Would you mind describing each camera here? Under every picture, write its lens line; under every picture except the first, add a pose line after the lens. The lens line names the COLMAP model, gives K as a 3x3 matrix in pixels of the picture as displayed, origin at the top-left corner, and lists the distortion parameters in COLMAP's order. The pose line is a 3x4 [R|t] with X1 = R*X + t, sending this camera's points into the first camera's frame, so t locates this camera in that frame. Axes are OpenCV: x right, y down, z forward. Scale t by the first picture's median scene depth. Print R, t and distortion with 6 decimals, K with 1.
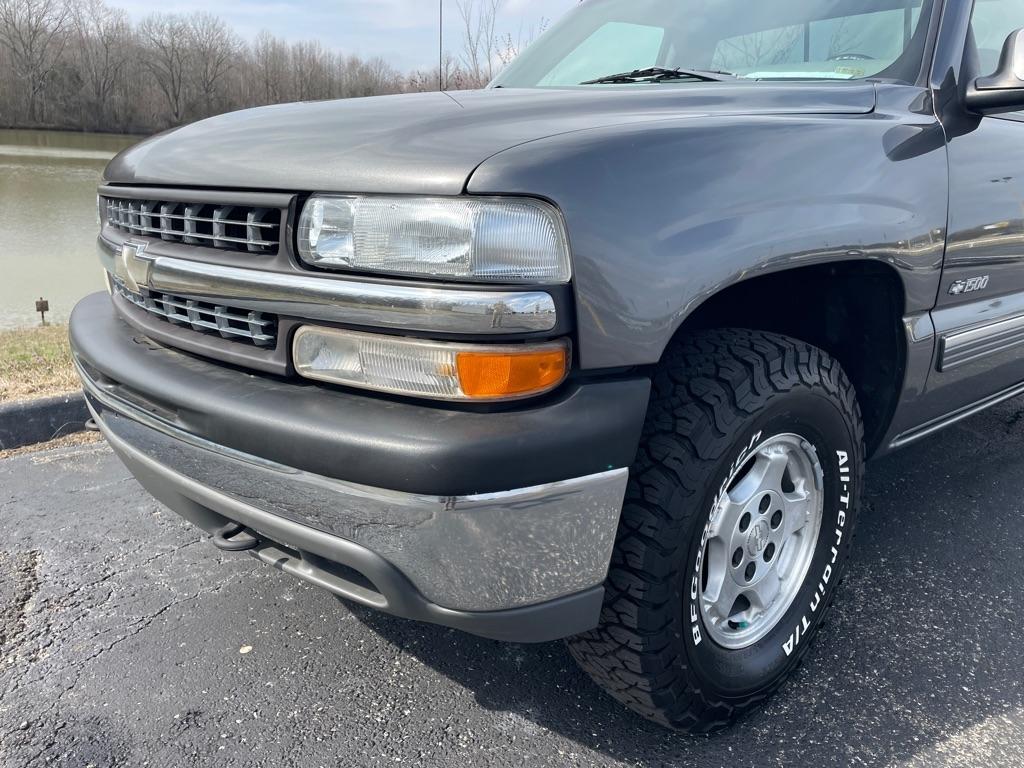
lens RADIAL K [[772.2, 0, 522.2], [0, 772.2, 383.0], [0, 0, 1]] dist [0.093233, -0.117092]
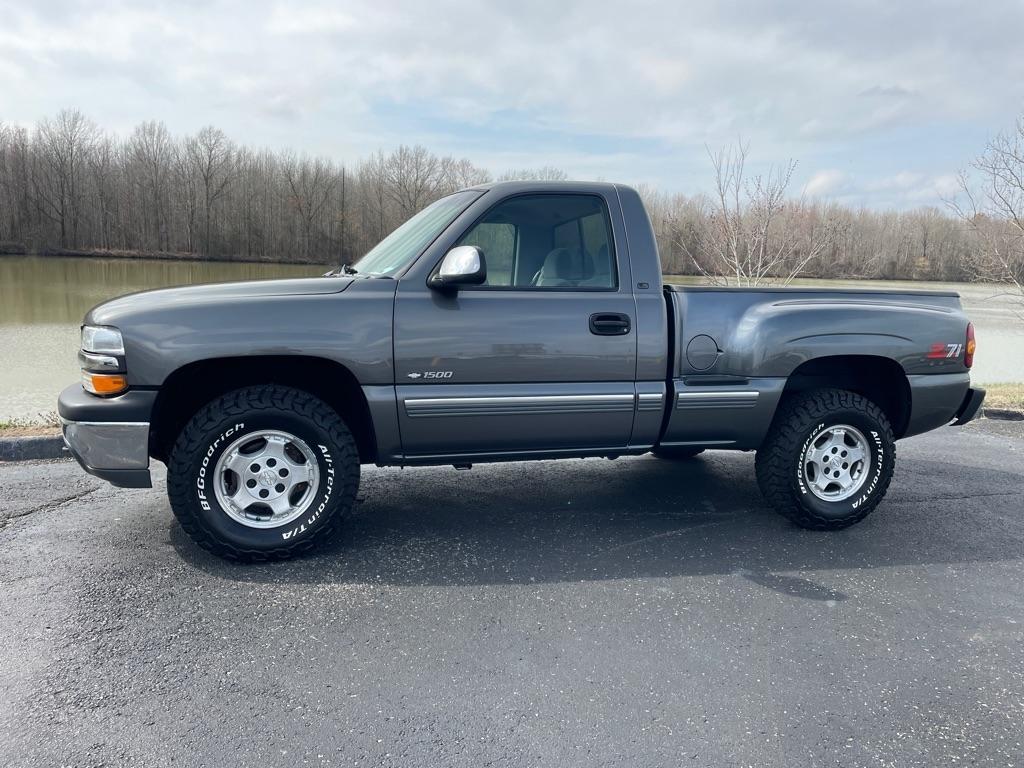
lens RADIAL K [[770.3, 0, 513.6], [0, 770.3, 385.4], [0, 0, 1]] dist [0.090664, -0.107693]
pose [[0.914543, 0.042401, -0.402260, 1.698301], [-0.102930, 0.986148, -0.130068, 0.143548], [0.391173, 0.160357, 0.906239, -0.719211]]
